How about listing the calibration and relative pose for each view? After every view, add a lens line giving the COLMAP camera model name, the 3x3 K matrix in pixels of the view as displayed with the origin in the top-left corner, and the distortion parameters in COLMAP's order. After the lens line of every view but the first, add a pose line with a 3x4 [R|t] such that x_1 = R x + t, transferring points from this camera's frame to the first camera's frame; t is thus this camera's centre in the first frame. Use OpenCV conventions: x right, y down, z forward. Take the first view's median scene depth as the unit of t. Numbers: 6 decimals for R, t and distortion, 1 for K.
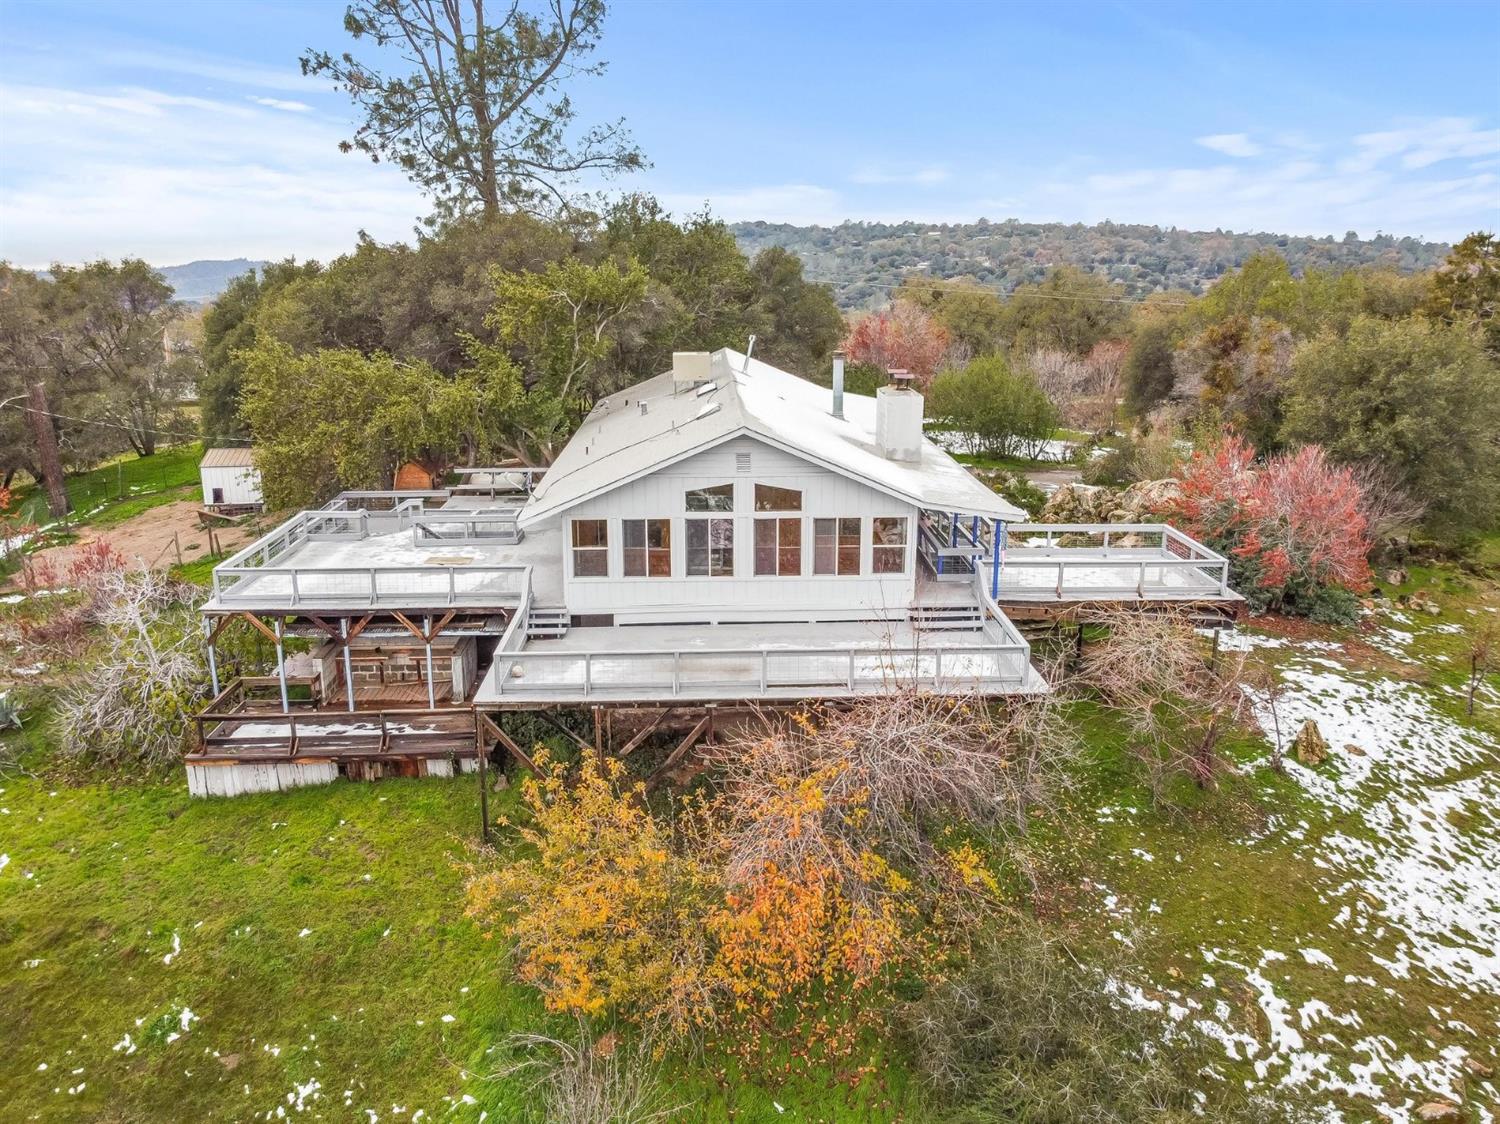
lens RADIAL K [[1187.1, 0, 752.0], [0, 1187.1, 548.9], [0, 0, 1]] dist [-0.004972, -0.002380]
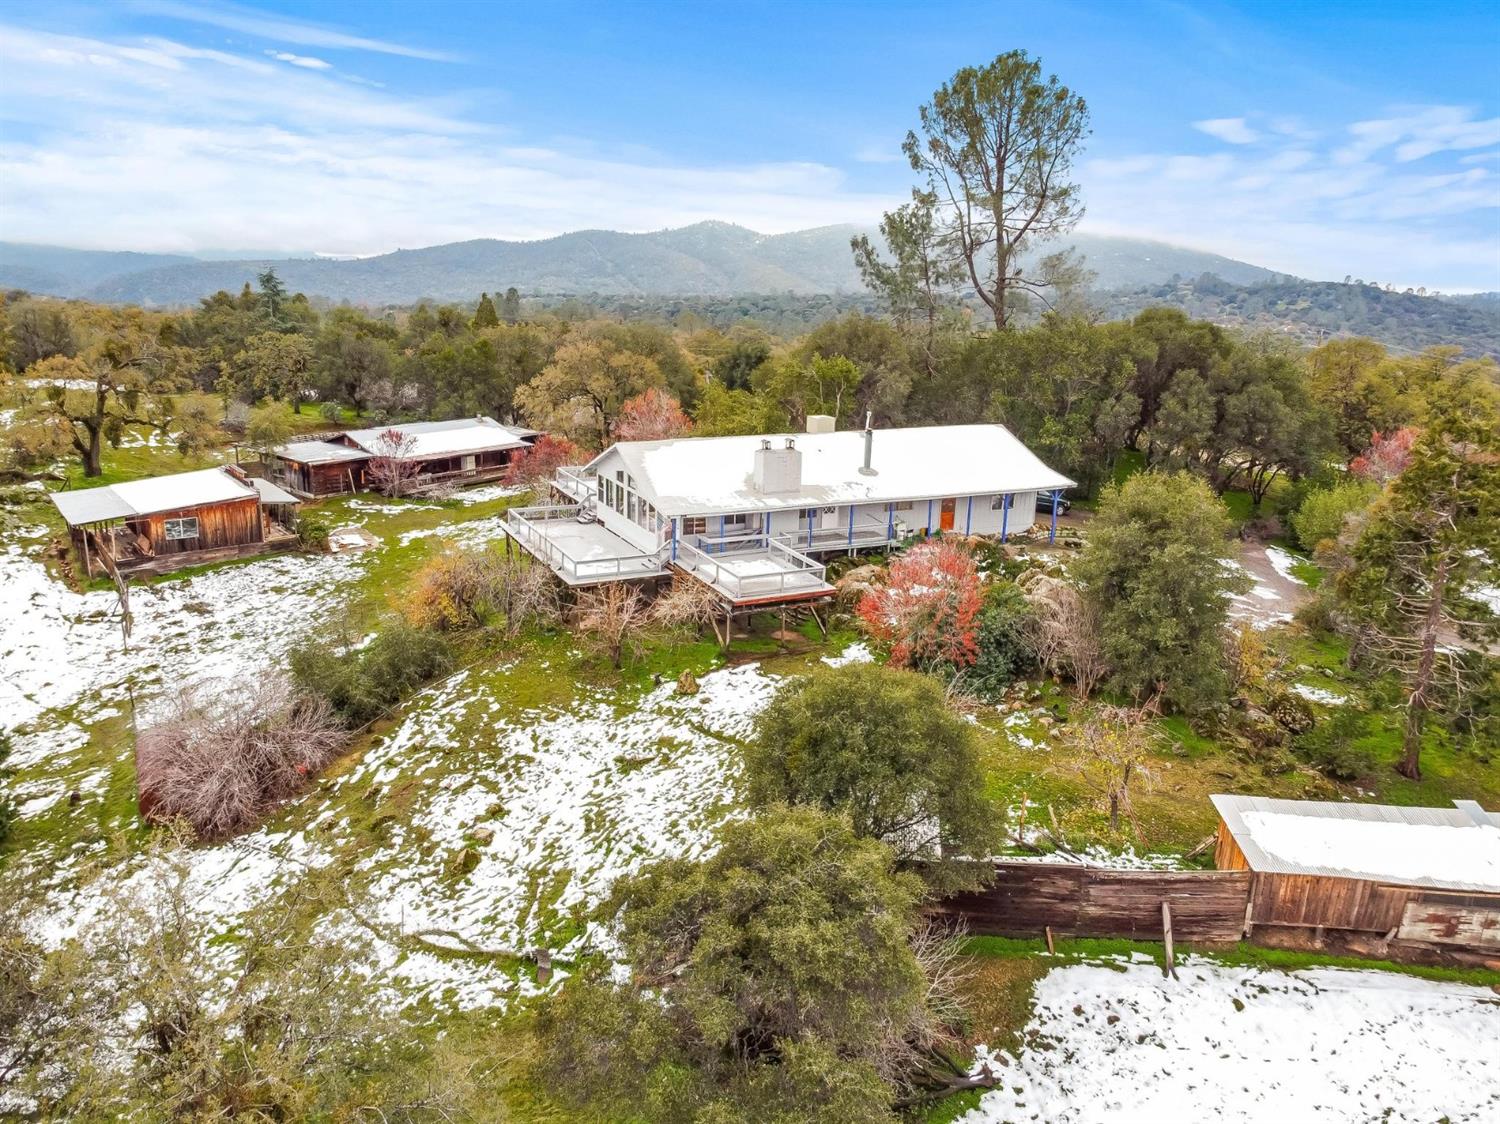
lens RADIAL K [[1145.7, 0, 734.8], [0, 1145.7, 564.0], [0, 0, 1]] dist [-0.005292, 0.002731]
pose [[0.390689, 0.254519, -0.884637, 1.849906], [-0.234427, 0.956840, 0.171761, -0.285798], [0.890172, 0.140278, 0.433493, 0.326070]]
